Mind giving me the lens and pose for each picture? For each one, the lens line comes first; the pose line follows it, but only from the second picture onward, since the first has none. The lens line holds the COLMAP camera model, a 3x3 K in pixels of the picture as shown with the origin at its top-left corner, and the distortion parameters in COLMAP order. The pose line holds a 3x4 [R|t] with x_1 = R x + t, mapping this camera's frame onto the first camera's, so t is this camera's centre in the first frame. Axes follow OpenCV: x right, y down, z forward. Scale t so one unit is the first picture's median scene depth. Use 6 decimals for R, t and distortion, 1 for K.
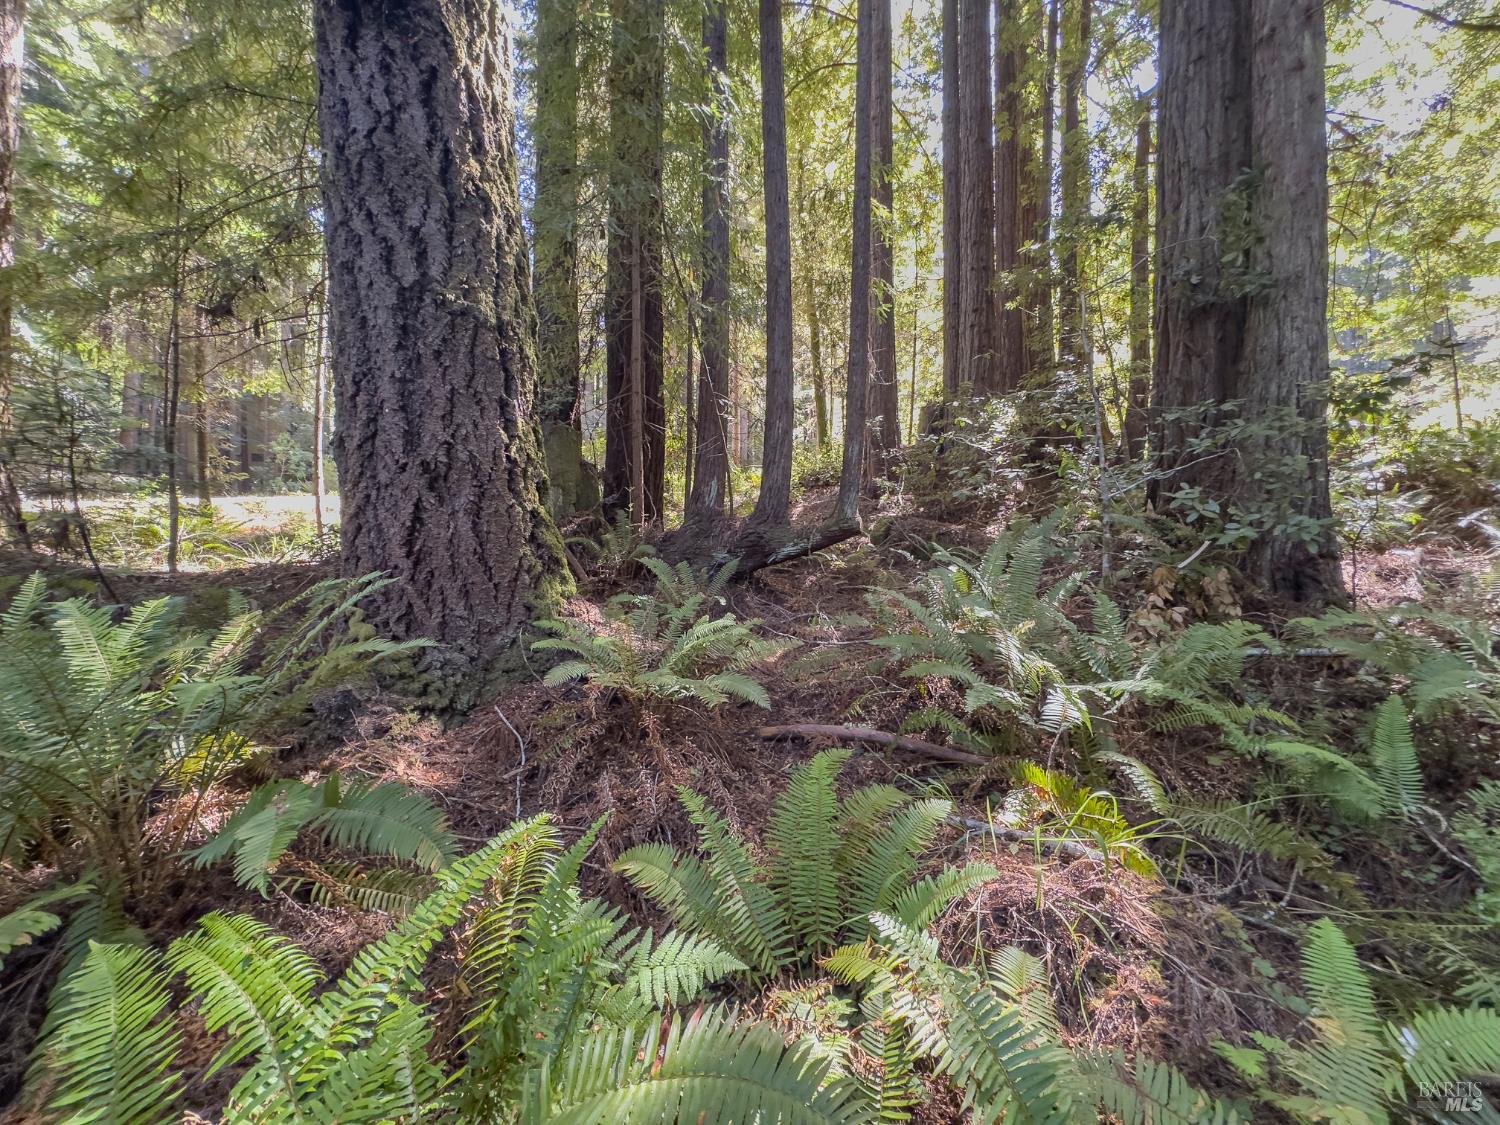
lens RADIAL K [[597.0, 0, 745.5], [0, 597.0, 565.3], [0, 0, 1]] dist [-0.000690, -0.000170]
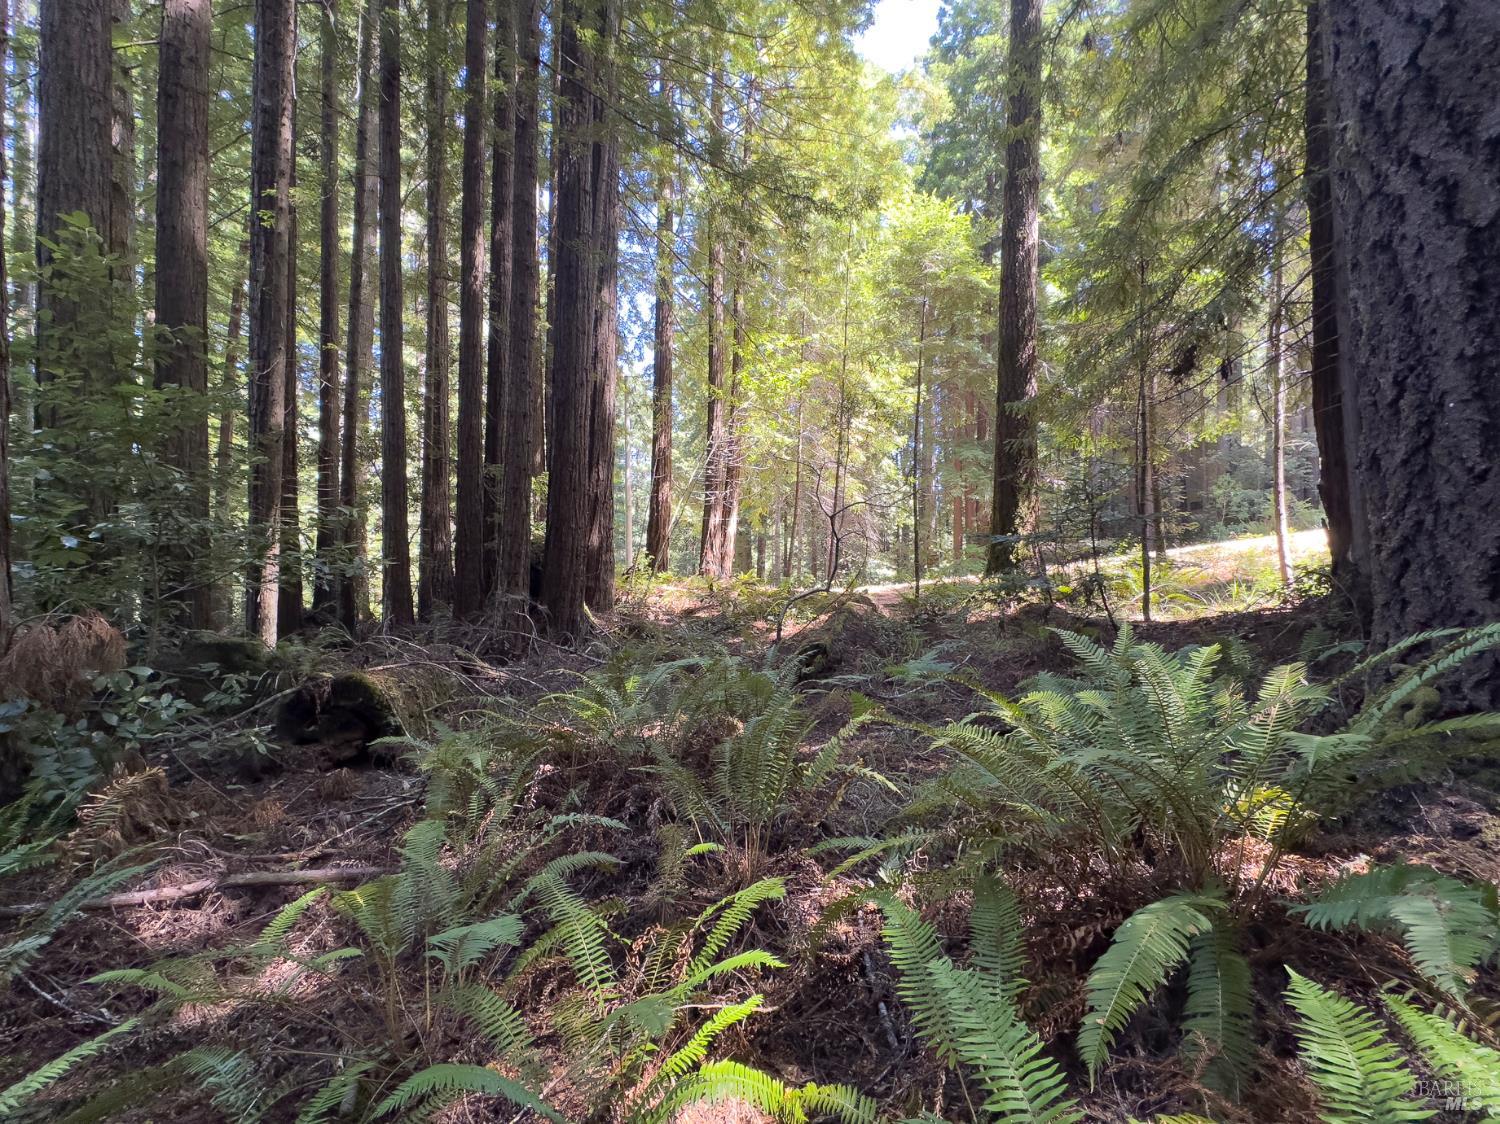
lens RADIAL K [[608.9, 0, 706.0], [0, 608.9, 616.3], [0, 0, 1]] dist [0.000245, -0.000163]
pose [[0.298883, -0.011295, -0.954223, -0.149872], [0.014320, 0.999870, -0.007350, -0.000778], [0.954182, -0.011468, 0.299006, -0.127320]]
